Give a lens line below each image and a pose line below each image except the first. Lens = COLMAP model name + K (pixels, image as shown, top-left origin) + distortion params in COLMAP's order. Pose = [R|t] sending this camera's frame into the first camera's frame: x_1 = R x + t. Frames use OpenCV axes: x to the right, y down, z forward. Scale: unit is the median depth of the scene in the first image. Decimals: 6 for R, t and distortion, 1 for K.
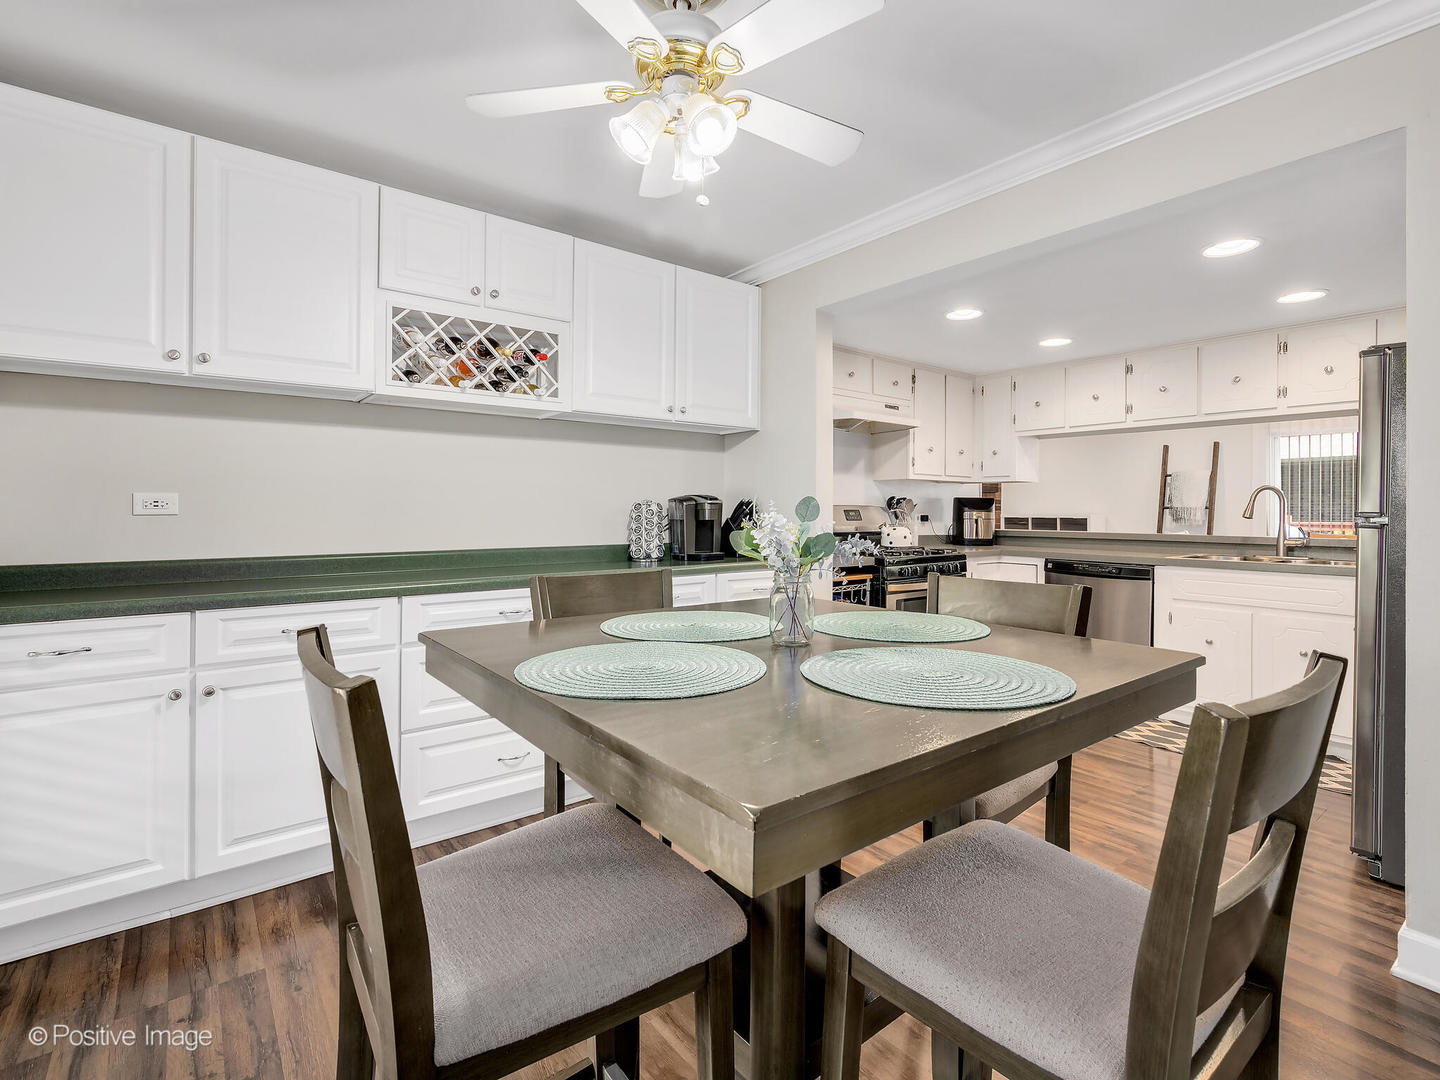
lens RADIAL K [[700.3, 0, 719.6], [0, 700.3, 511.6], [0, 0, 1]] dist [0.003373, -0.000987]
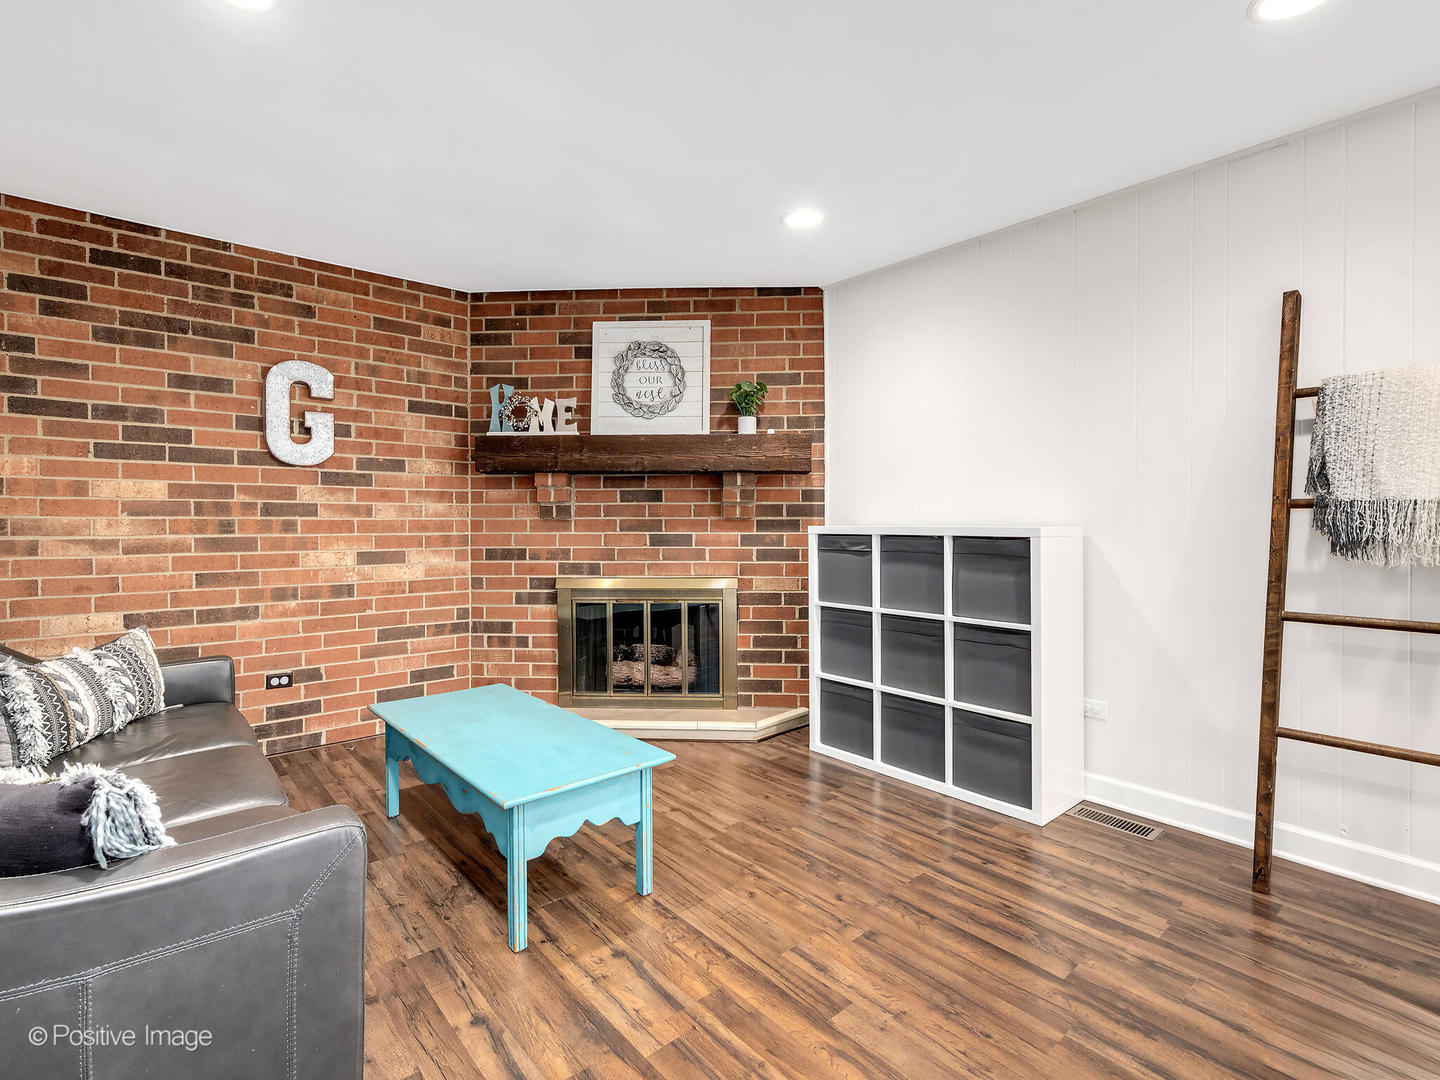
lens RADIAL K [[700.3, 0, 698.4], [0, 700.3, 523.5], [0, 0, 1]] dist [0.003373, -0.000987]
pose [[0.999356, -0.000854, 0.035885, 0.631689], [0.000794, 0.999998, 0.001676, 0.003509], [-0.035887, -0.001647, 0.999355, 1.197722]]
